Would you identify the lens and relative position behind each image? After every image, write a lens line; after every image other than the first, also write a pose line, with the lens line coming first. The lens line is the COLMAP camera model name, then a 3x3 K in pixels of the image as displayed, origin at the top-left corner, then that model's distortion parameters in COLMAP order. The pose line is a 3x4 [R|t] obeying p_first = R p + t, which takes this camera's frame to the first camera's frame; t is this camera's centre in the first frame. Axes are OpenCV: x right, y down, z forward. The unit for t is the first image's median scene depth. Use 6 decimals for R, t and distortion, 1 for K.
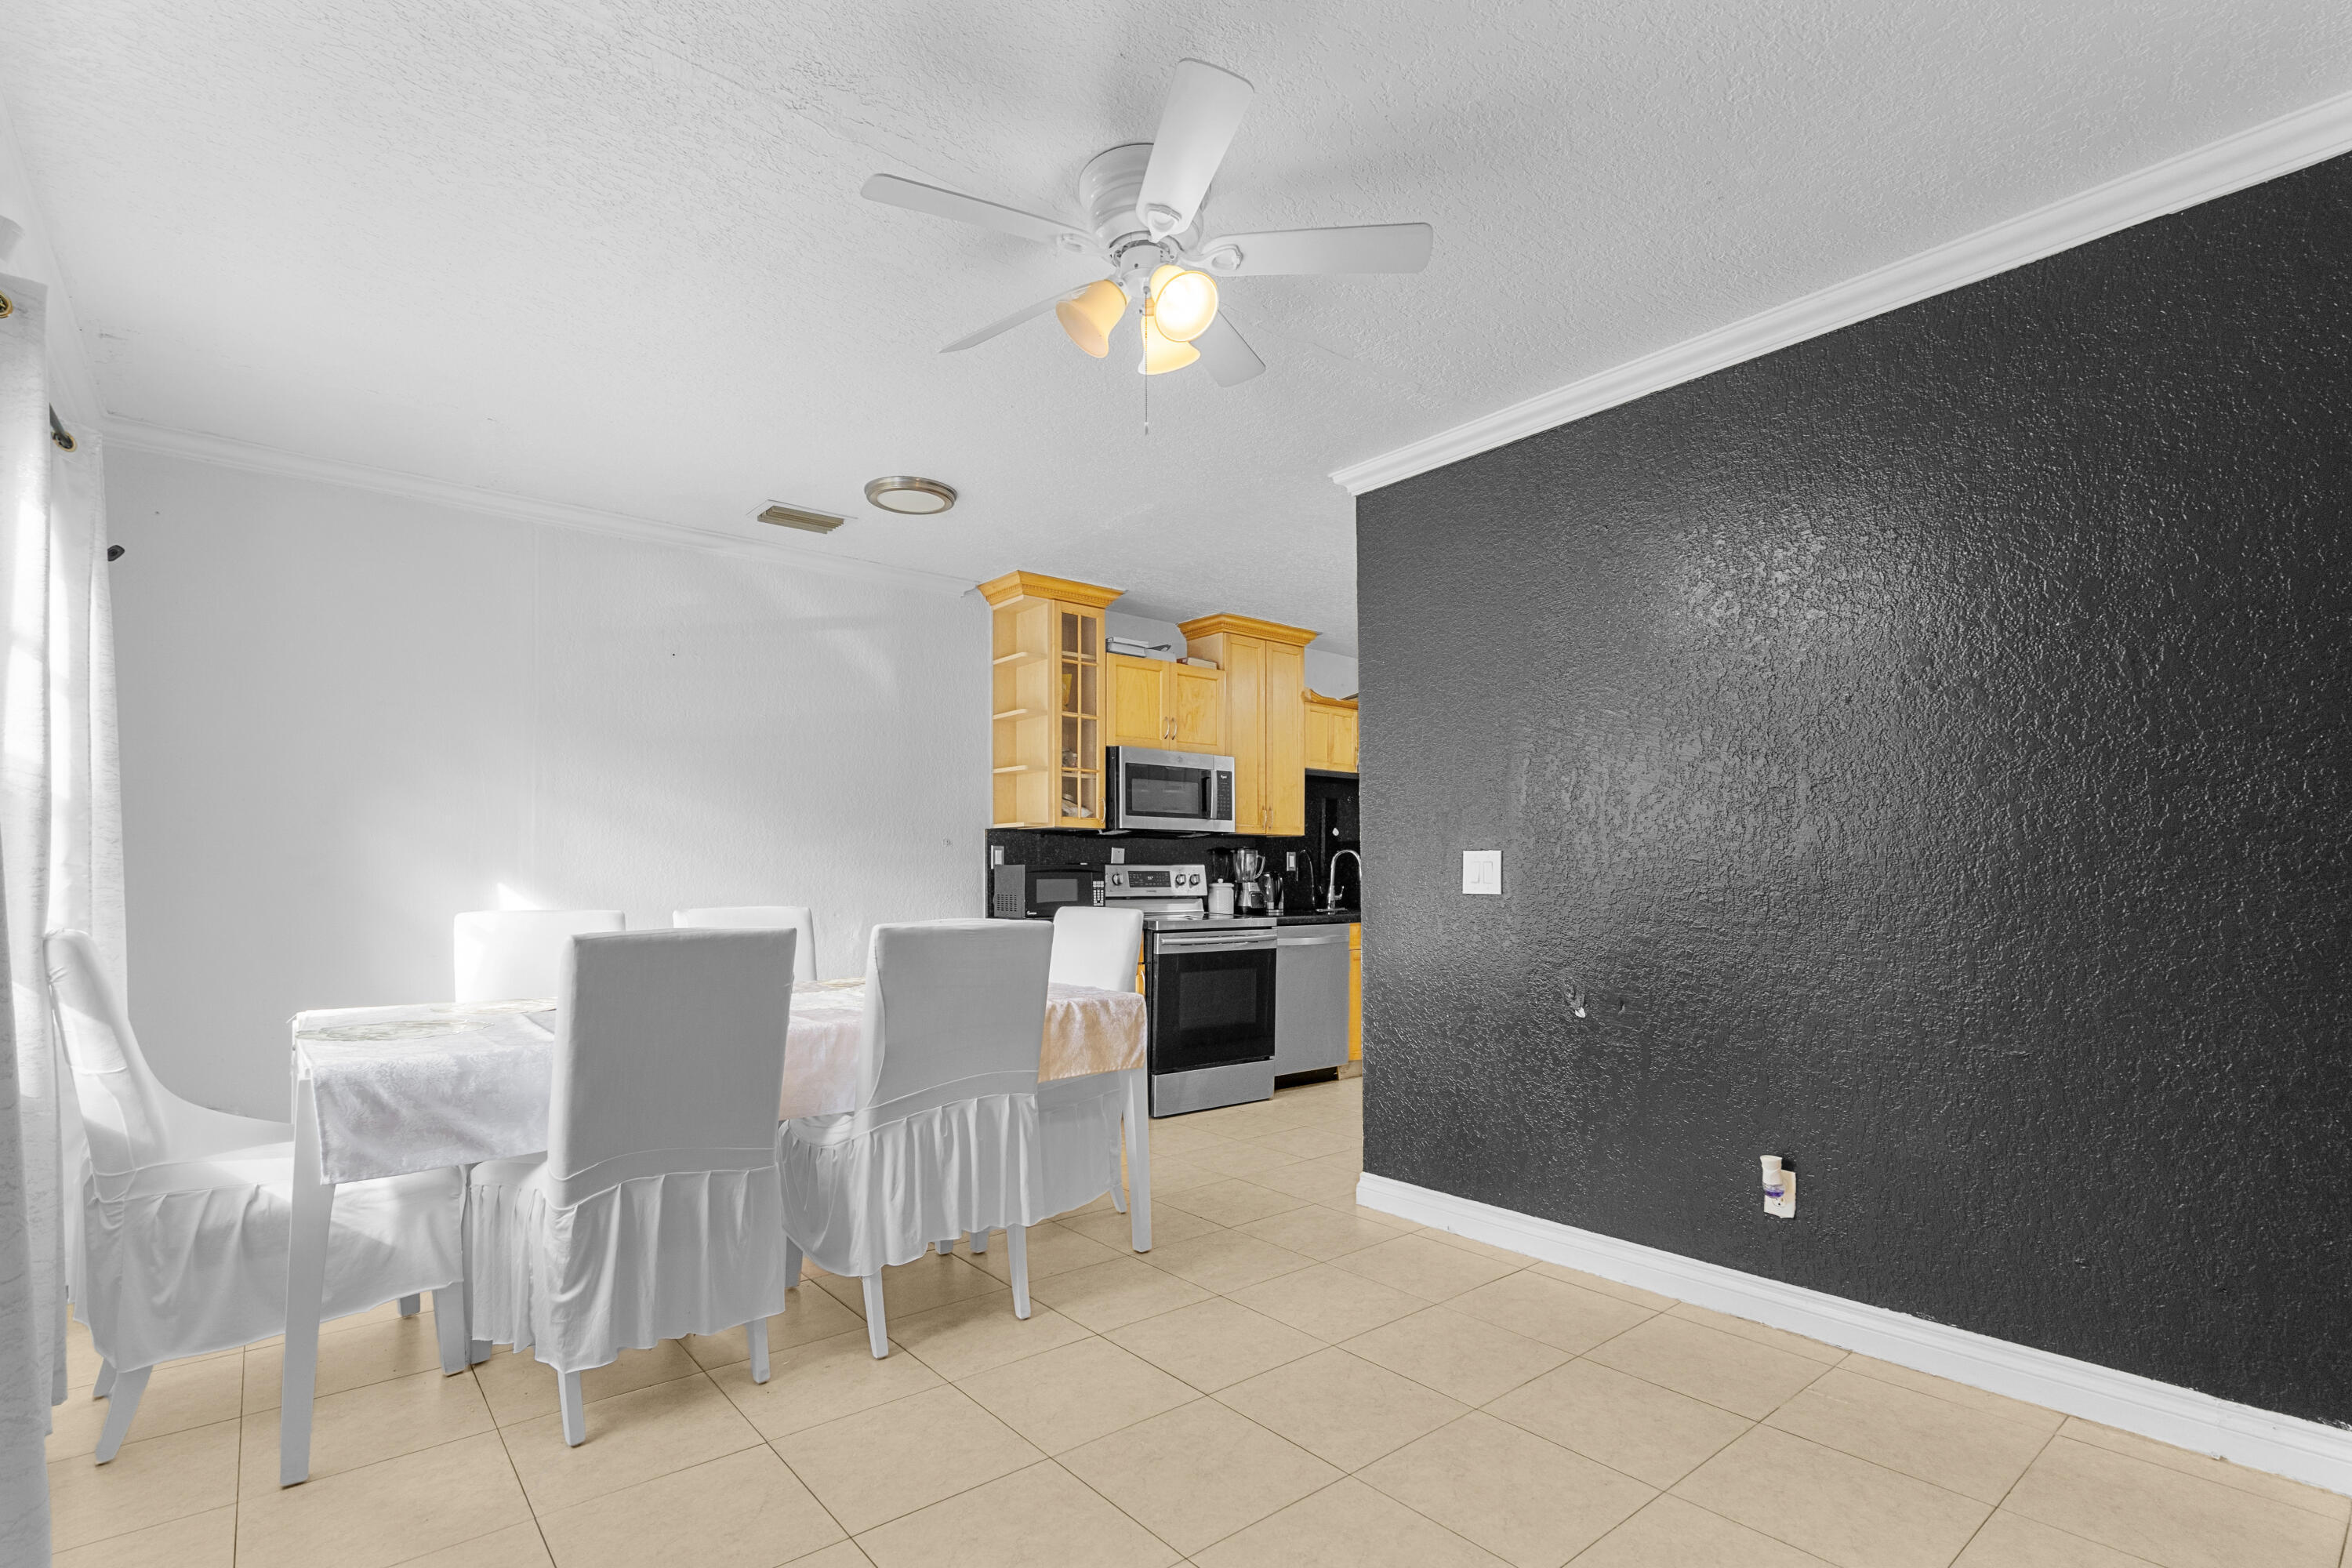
lens RADIAL K [[1097.7, 0, 1172.9], [0, 1097.7, 875.5], [0, 0, 1]] dist [-0.003228, -0.000760]
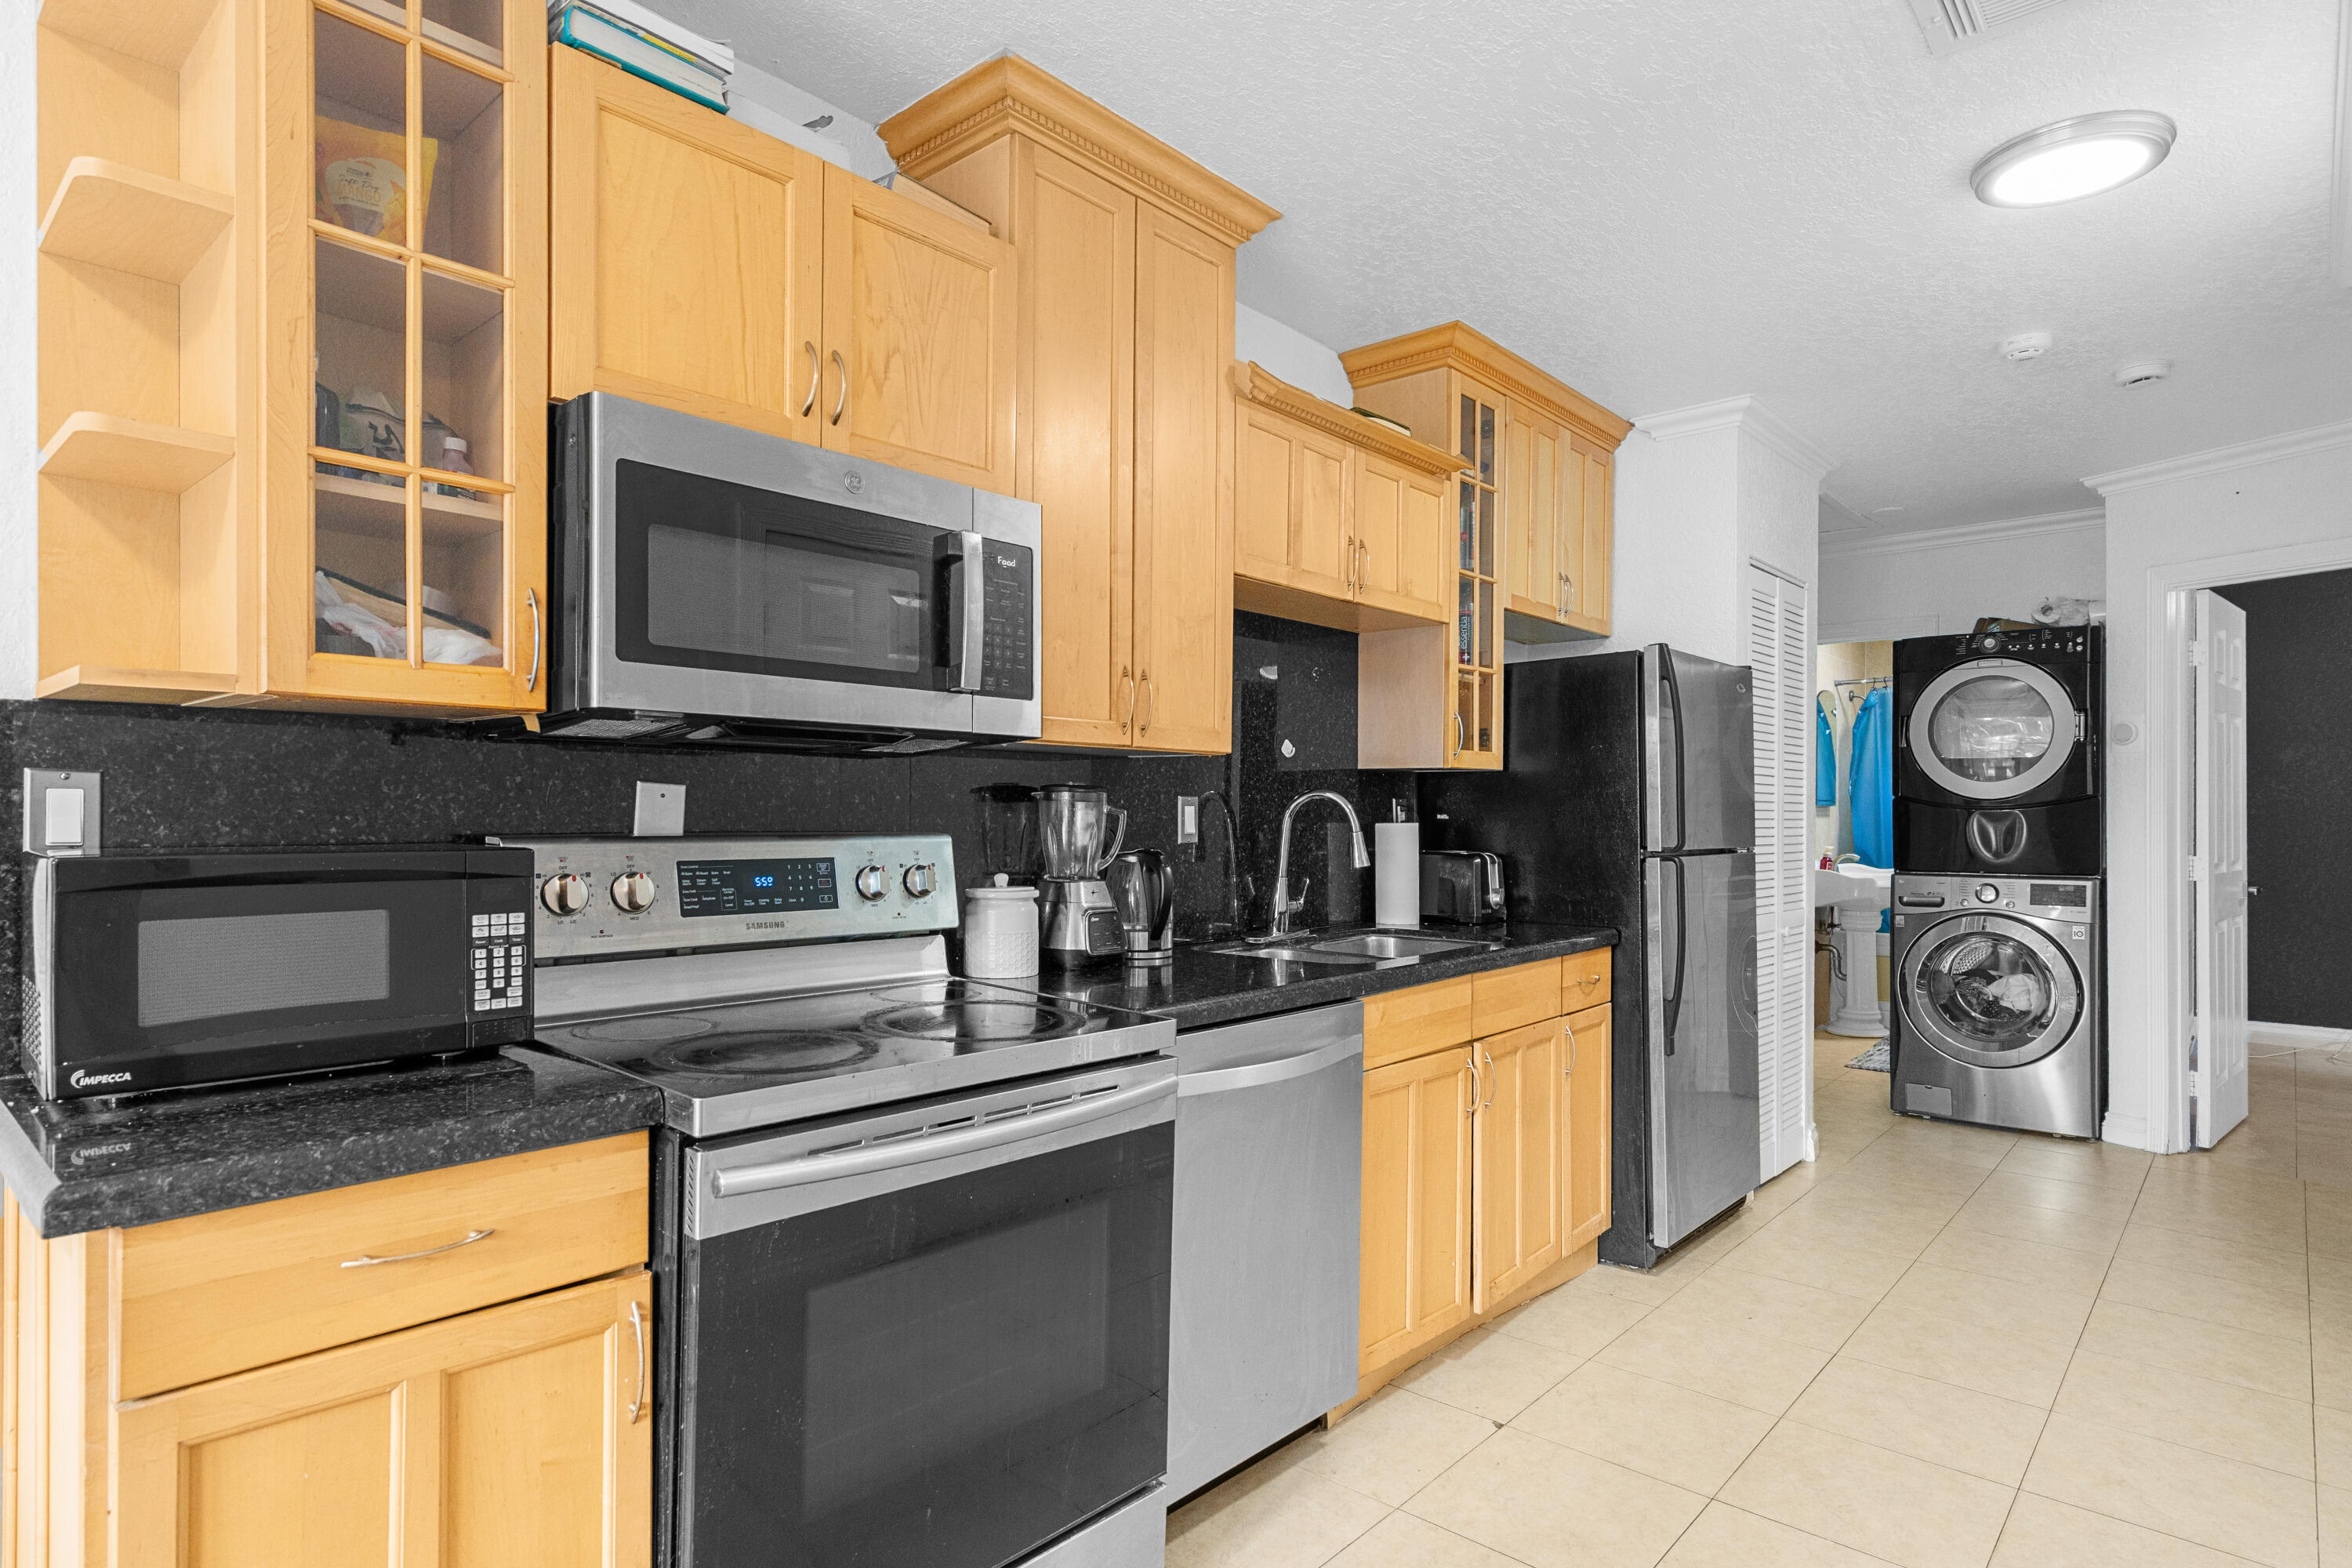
lens RADIAL K [[1229.9, 0, 1199.1], [0, 1229.9, 805.6], [0, 0, 1]] dist [0.000348, 0.001316]
pose [[0.985416, 0.006426, 0.170040, 0.040675], [-0.005566, 0.999969, -0.005532, -0.017701], [-0.170070, 0.004505, 0.985422, 0.635195]]
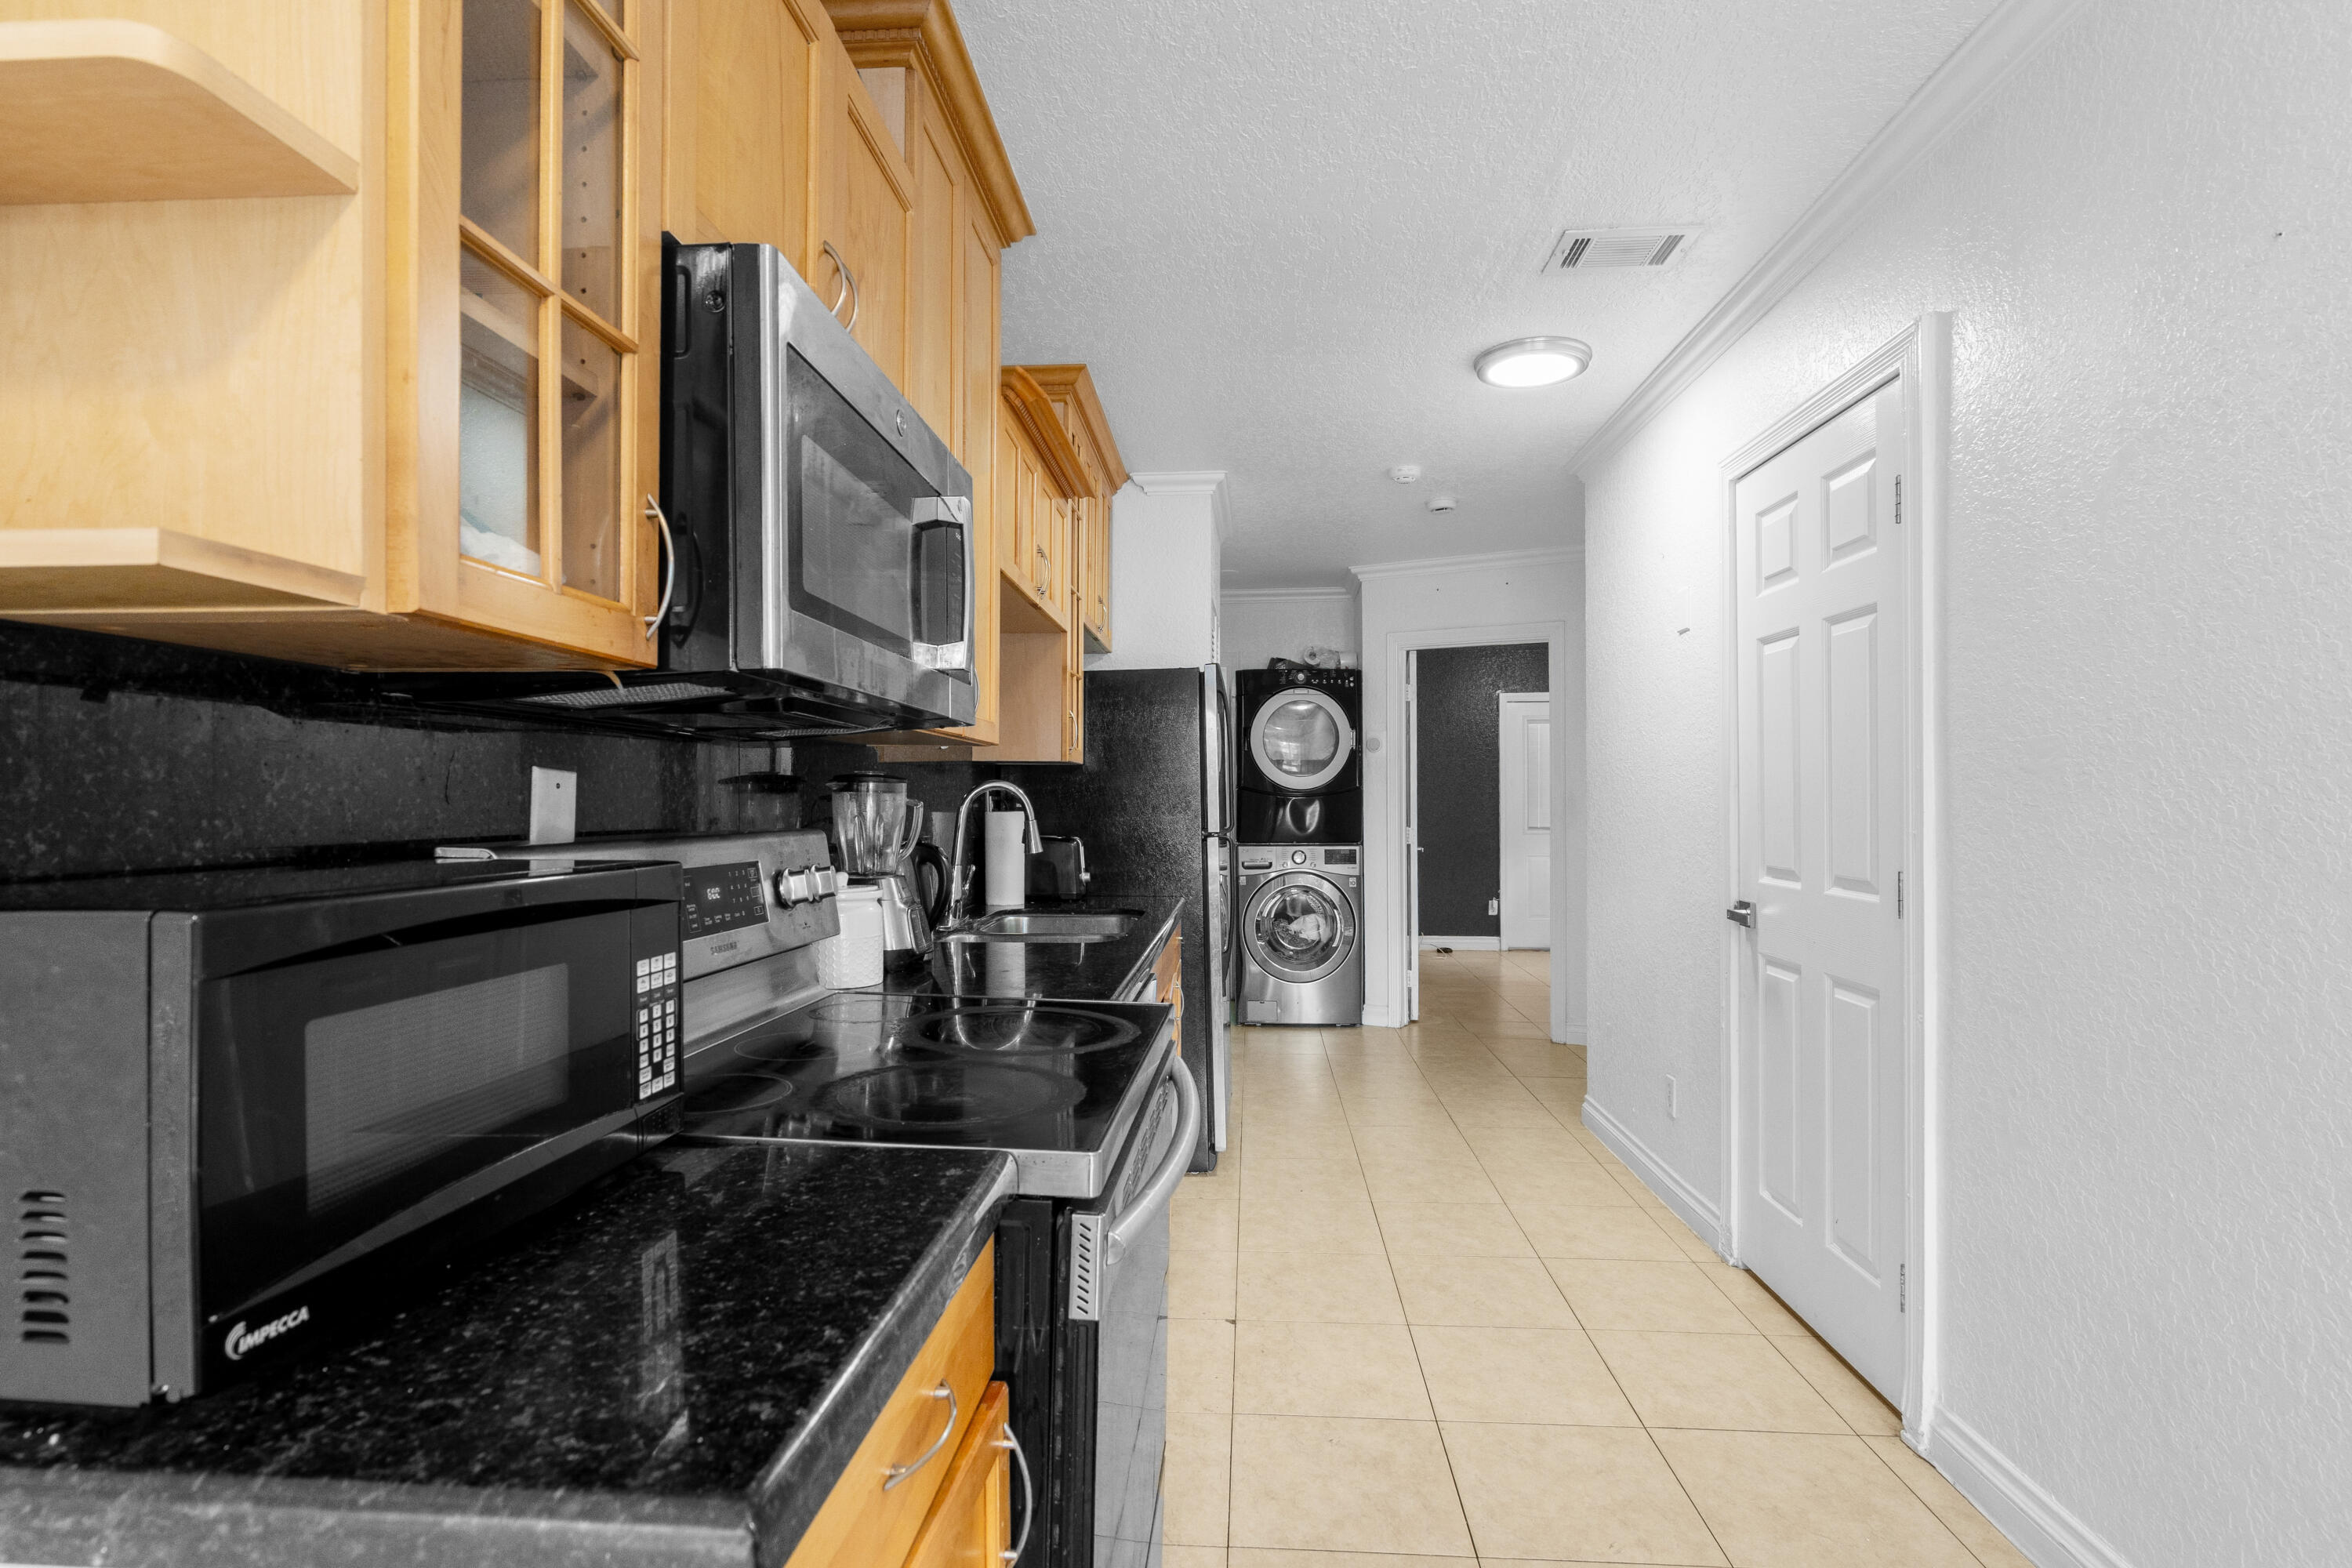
lens RADIAL K [[1097.7, 0, 1179.9], [0, 1097.7, 793.9], [0, 0, 1]] dist [-0.003228, -0.000760]
pose [[0.677956, 0.004200, 0.735091, -0.130782], [0.001926, 0.999970, -0.007490, -0.017972], [-0.735100, 0.006493, 0.677927, 0.752920]]
